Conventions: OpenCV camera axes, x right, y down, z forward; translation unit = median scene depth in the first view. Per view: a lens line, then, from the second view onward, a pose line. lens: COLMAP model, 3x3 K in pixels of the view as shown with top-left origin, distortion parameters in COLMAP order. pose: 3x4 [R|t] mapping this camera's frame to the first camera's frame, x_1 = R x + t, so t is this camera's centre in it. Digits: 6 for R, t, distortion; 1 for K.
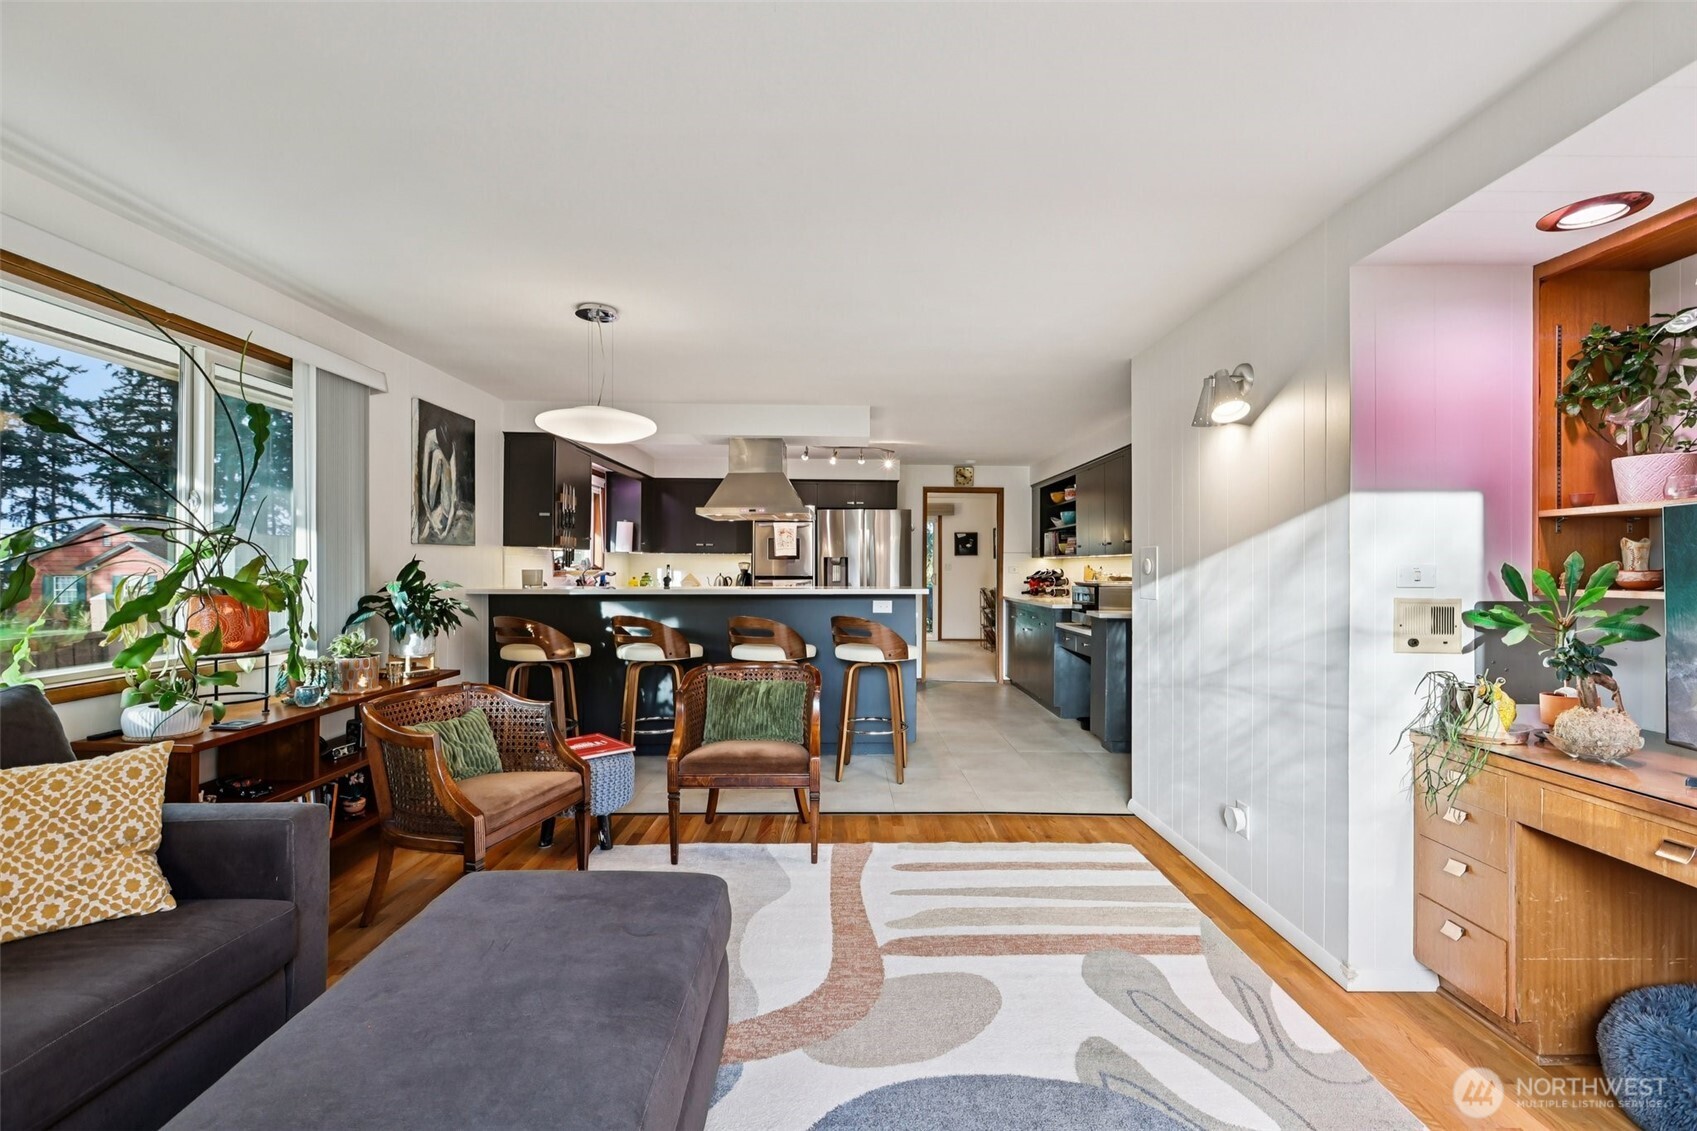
lens RADIAL K [[757.4, 0, 846.4], [0, 757.4, 563.3], [0, 0, 1]] dist [-0.001299, 0.001501]
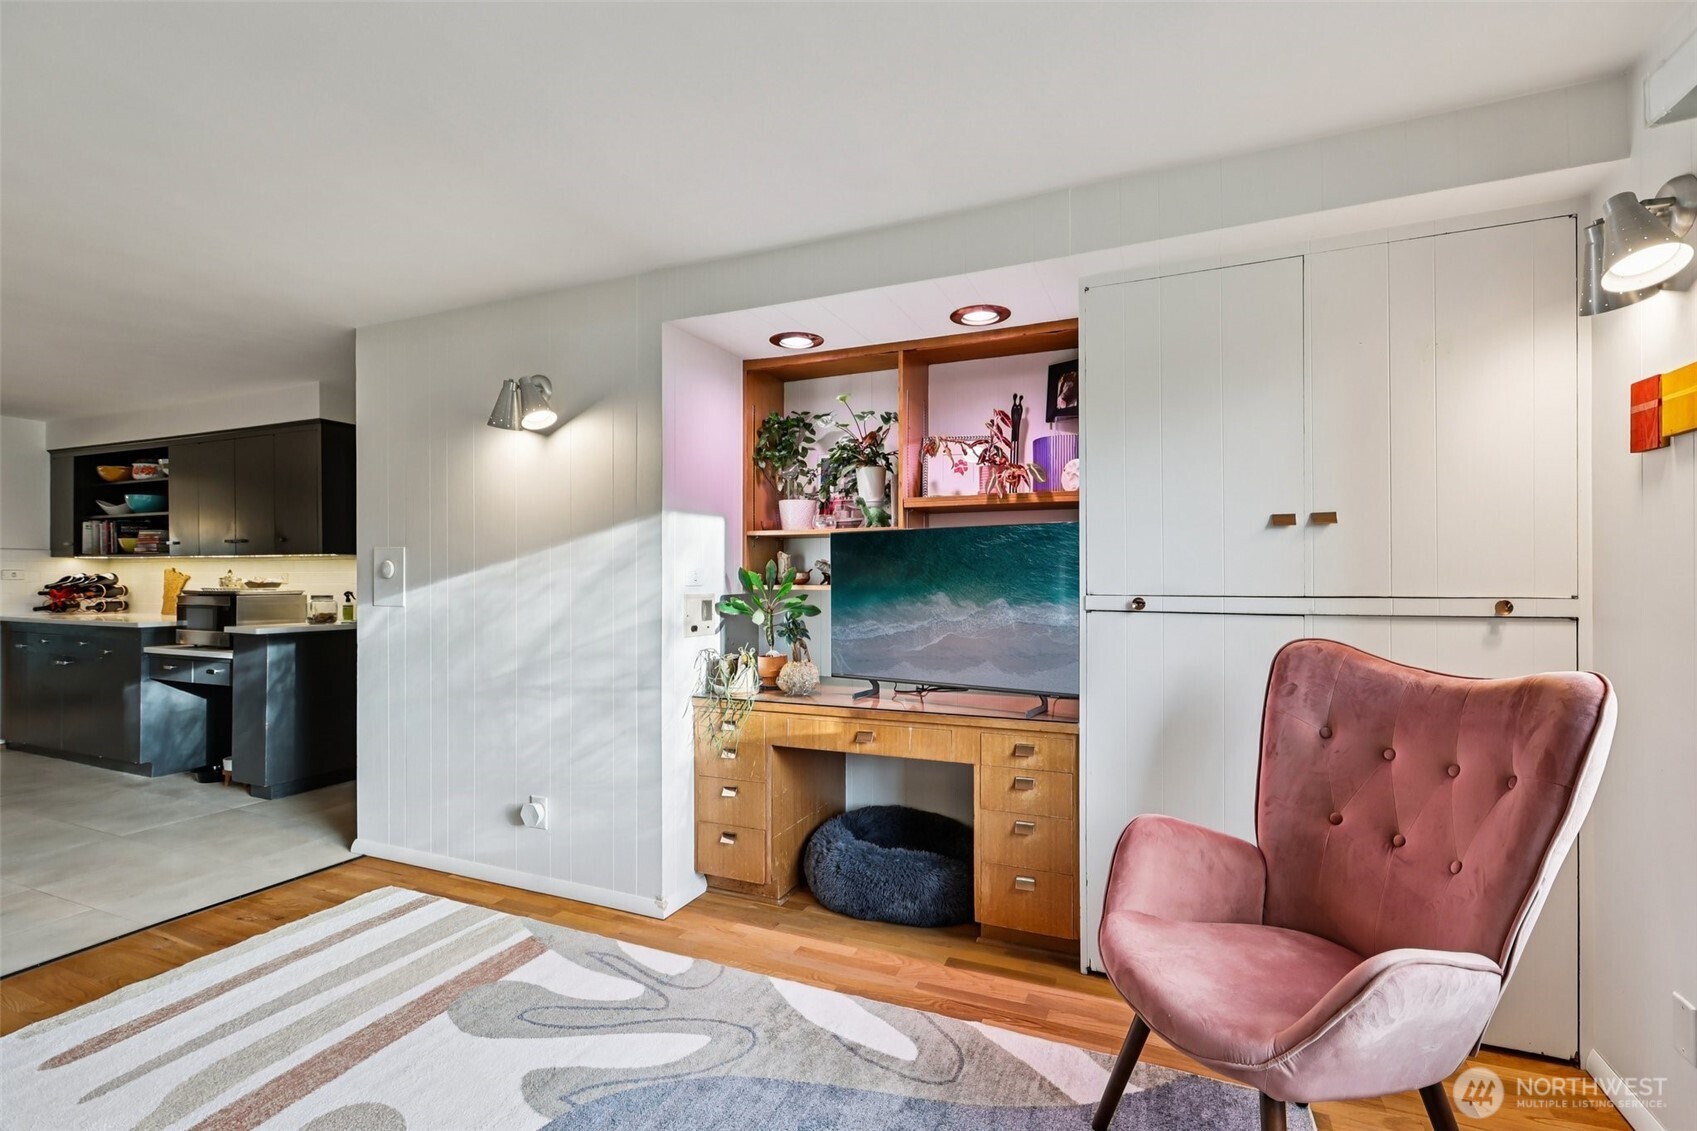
lens RADIAL K [[757.4, 0, 861.6], [0, 757.4, 570.6], [0, 0, 1]] dist [-0.001299, 0.001501]
pose [[0.397747, -0.001943, 0.917493, -0.261490], [-0.003536, 0.999987, 0.003651, -0.000180], [-0.917488, -0.004697, 0.397735, 0.182433]]
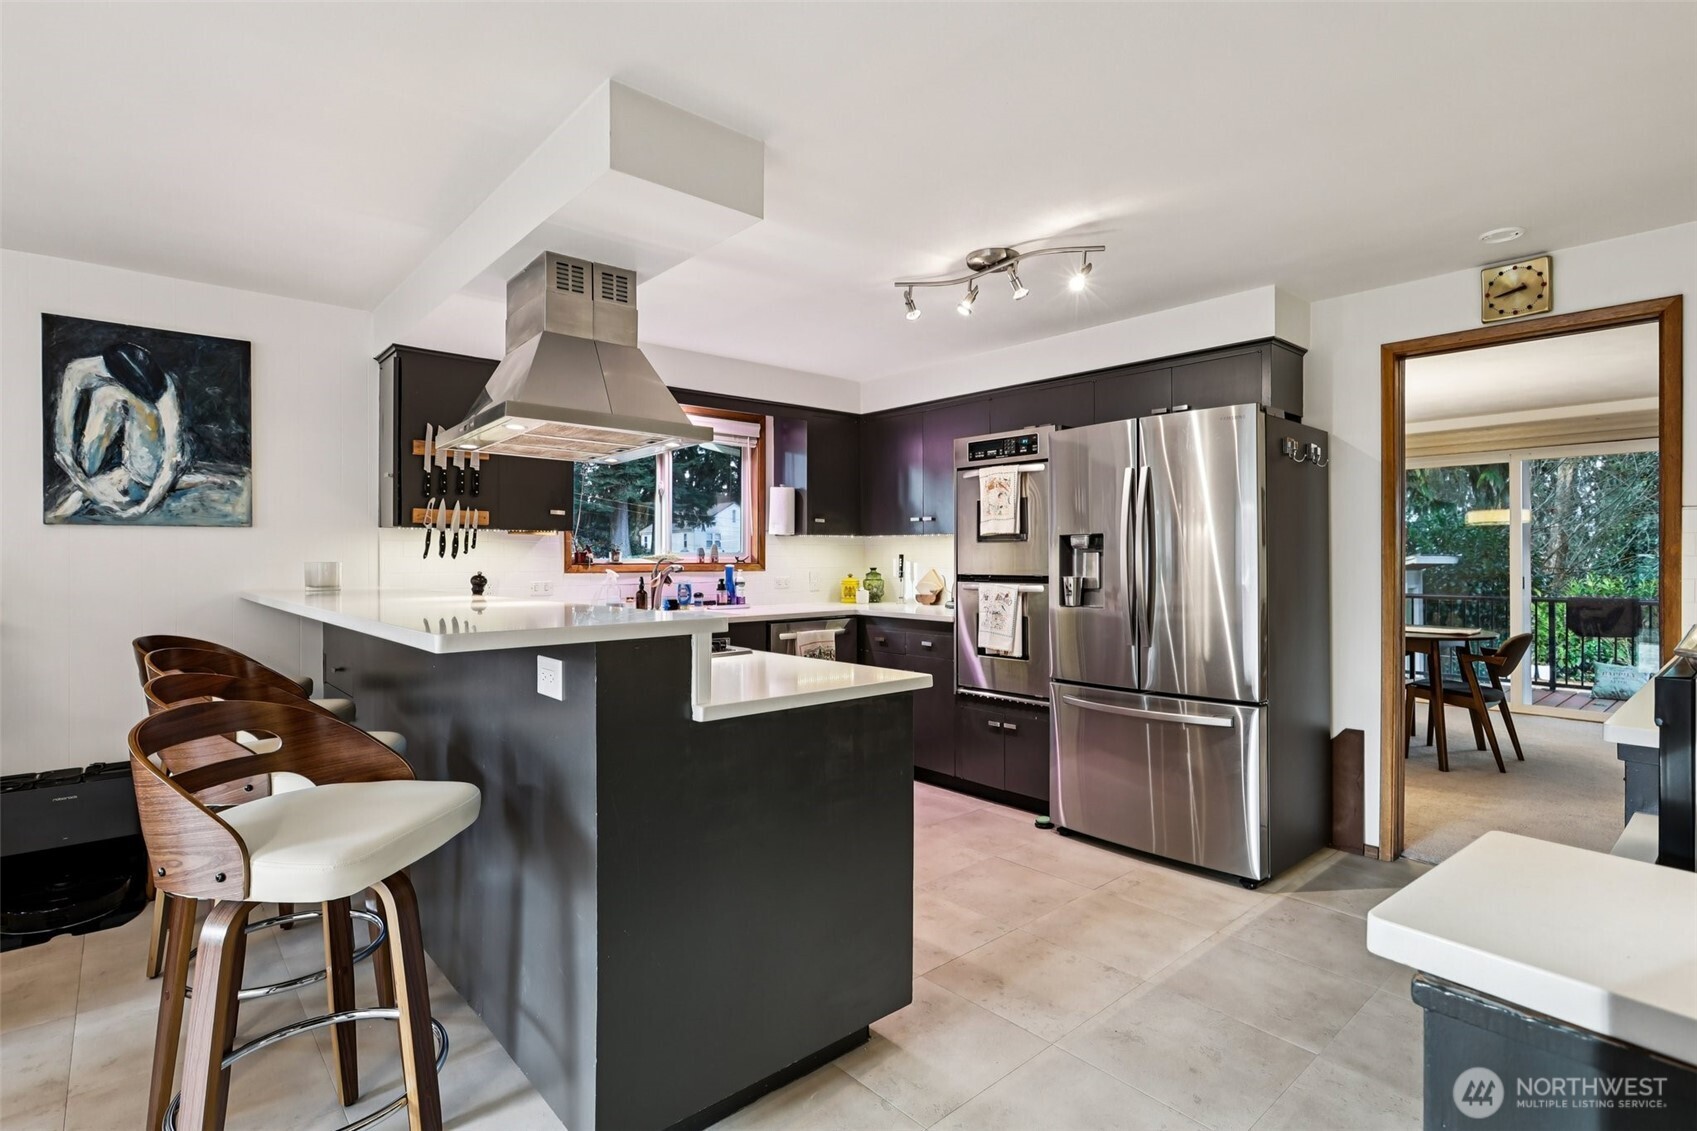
lens RADIAL K [[829.0, 0, 853.0], [0, 829.0, 556.1], [0, 0, 1]] dist [0.009080, -0.000583]
pose [[0.656188, -0.006686, -0.754568, 0.705160], [0.006917, 0.999972, -0.002846, 0.014893], [0.754566, -0.003352, 0.656216, 1.526965]]
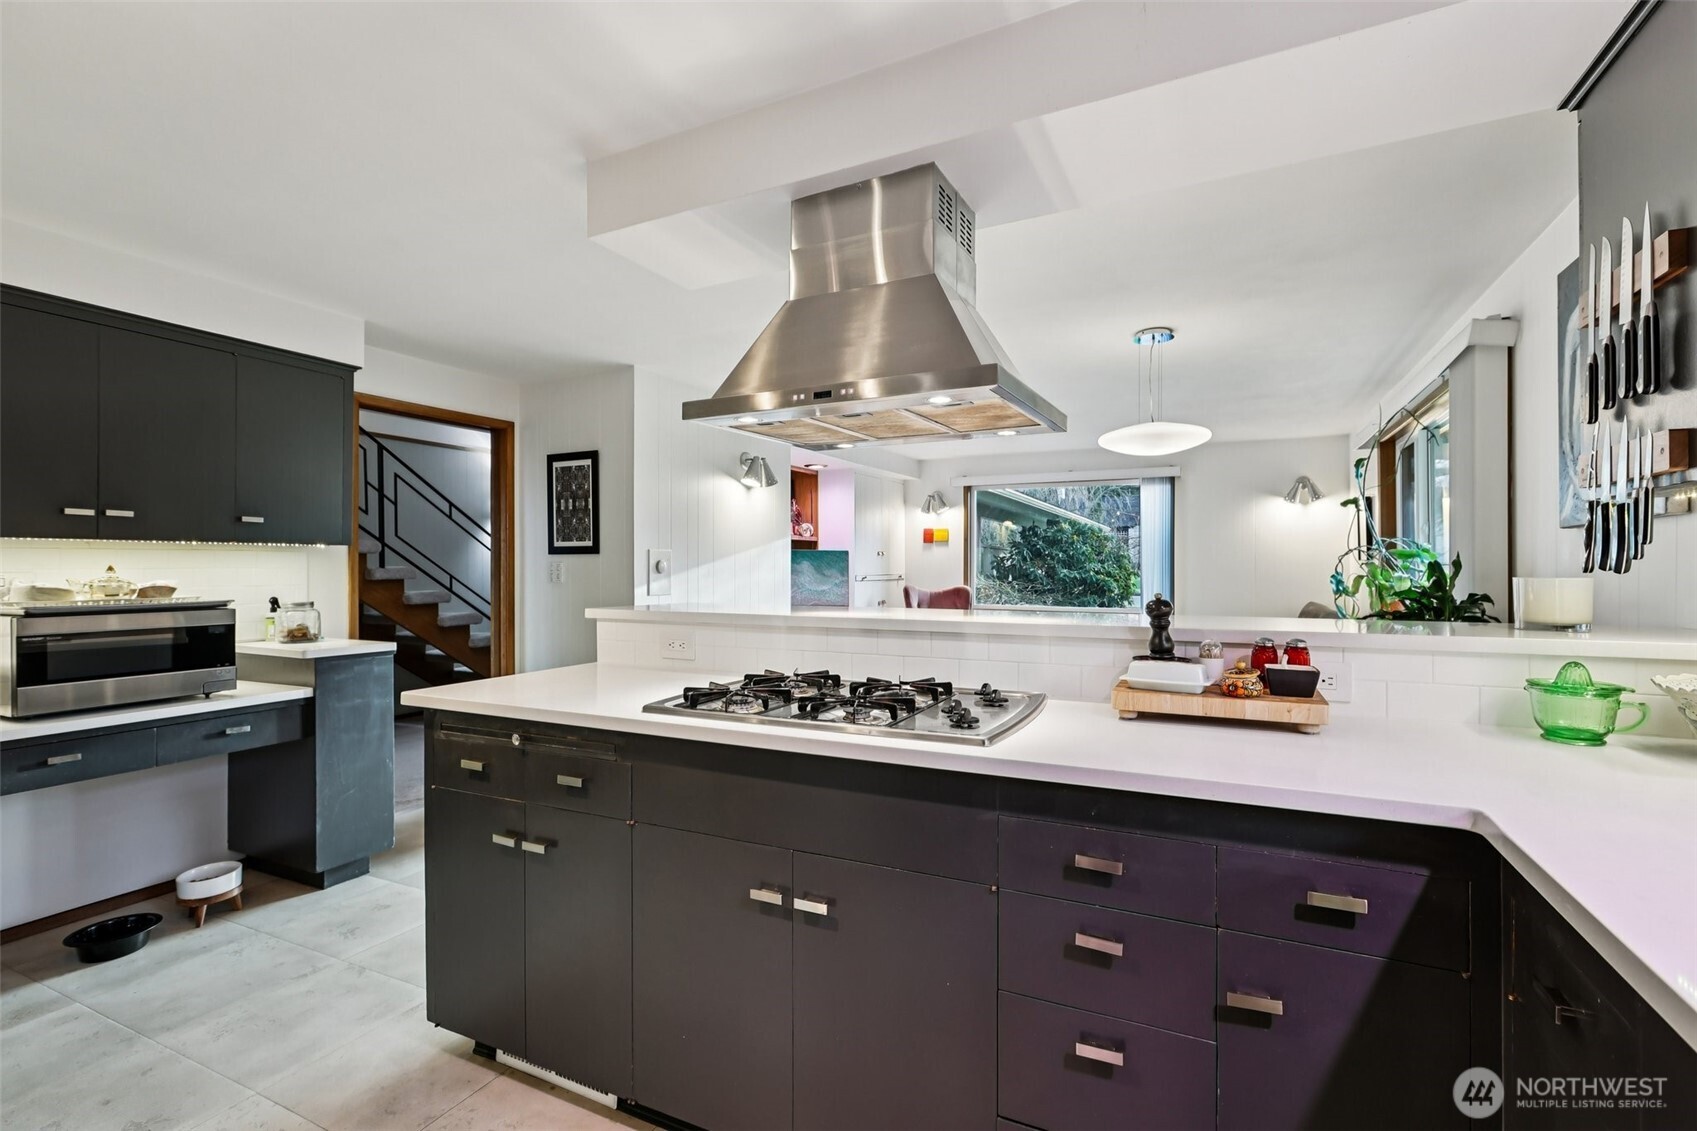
lens RADIAL K [[757.4, 0, 856.1], [0, 757.4, 566.8], [0, 0, 1]] dist [-0.001299, 0.001501]
pose [[-0.898082, -0.002247, 0.439822, -0.490852], [-0.004871, 0.999976, -0.004838, 0.011814], [-0.439800, -0.006487, -0.898072, 2.517780]]
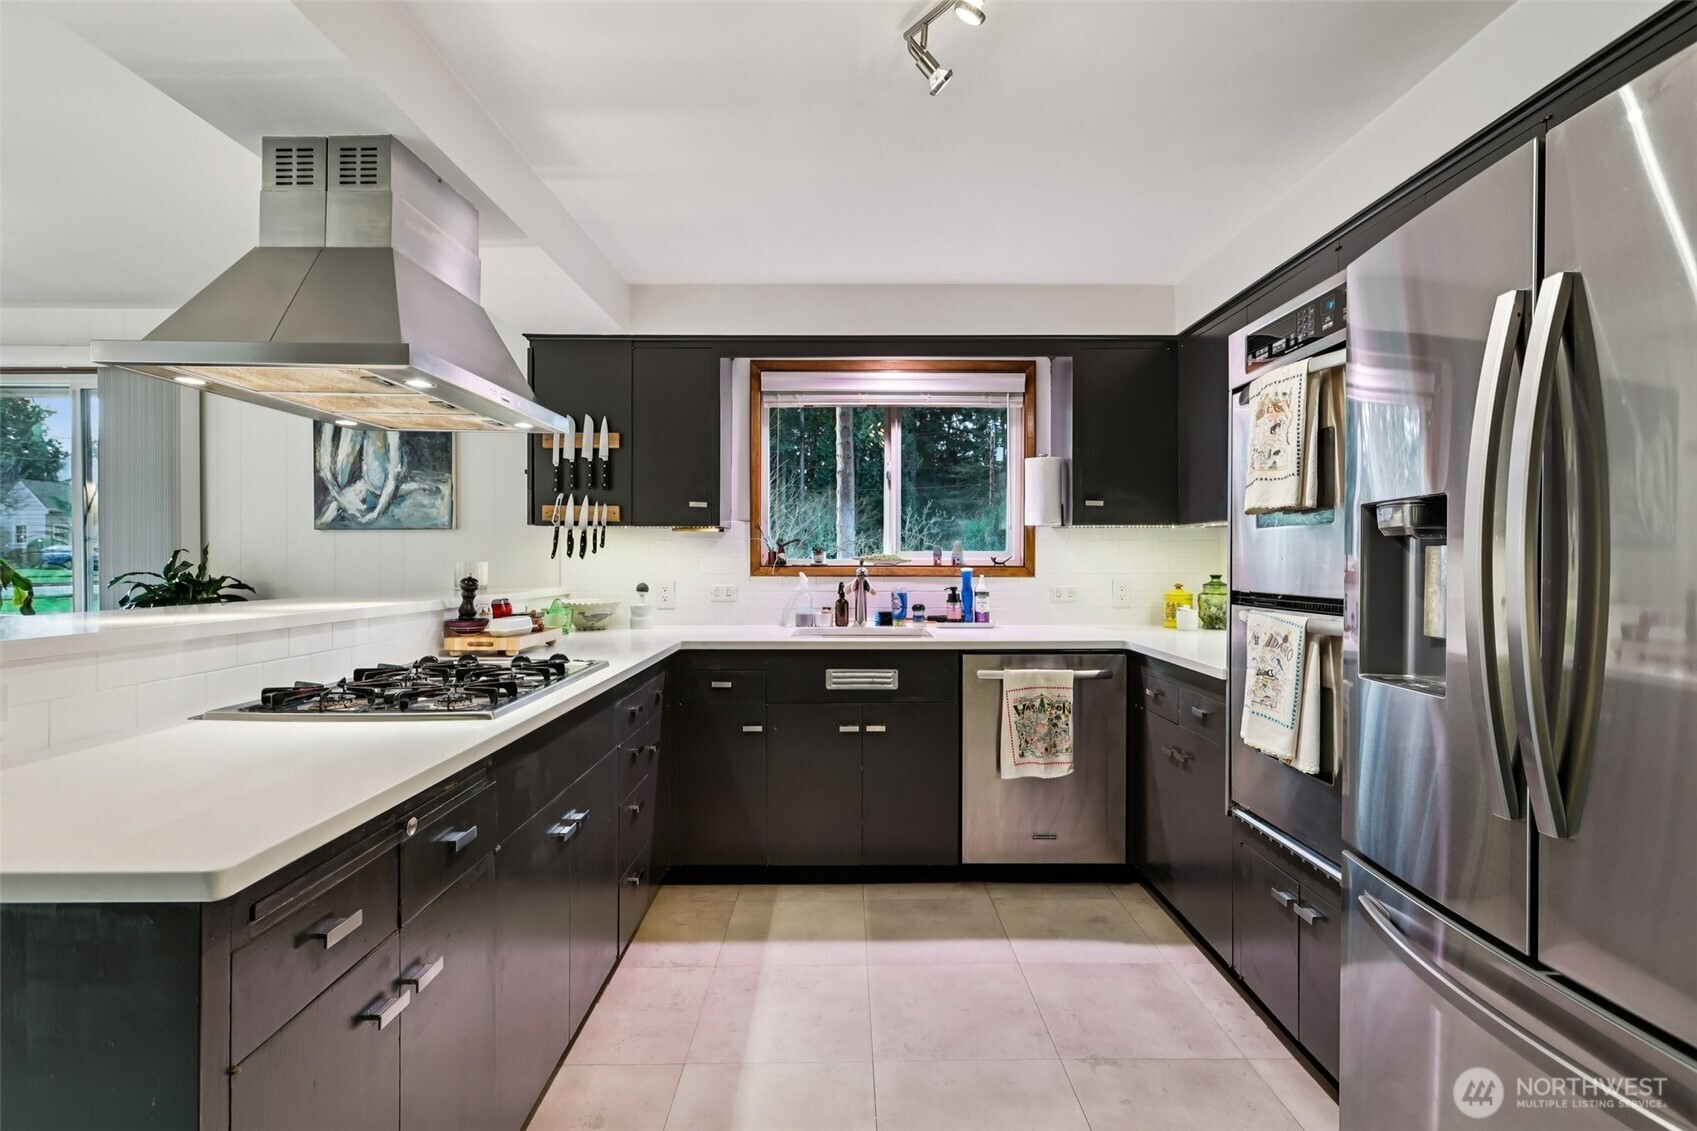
lens RADIAL K [[792.7, 0, 854.3], [0, 792.7, 562.7], [0, 0, 1]] dist [-0.005592, 0.003430]
pose [[0.002650, -0.000750, -0.999996, 0.448902], [0.002322, 0.999997, -0.000744, 0.018099], [0.999994, -0.002320, 0.002652, 2.304043]]
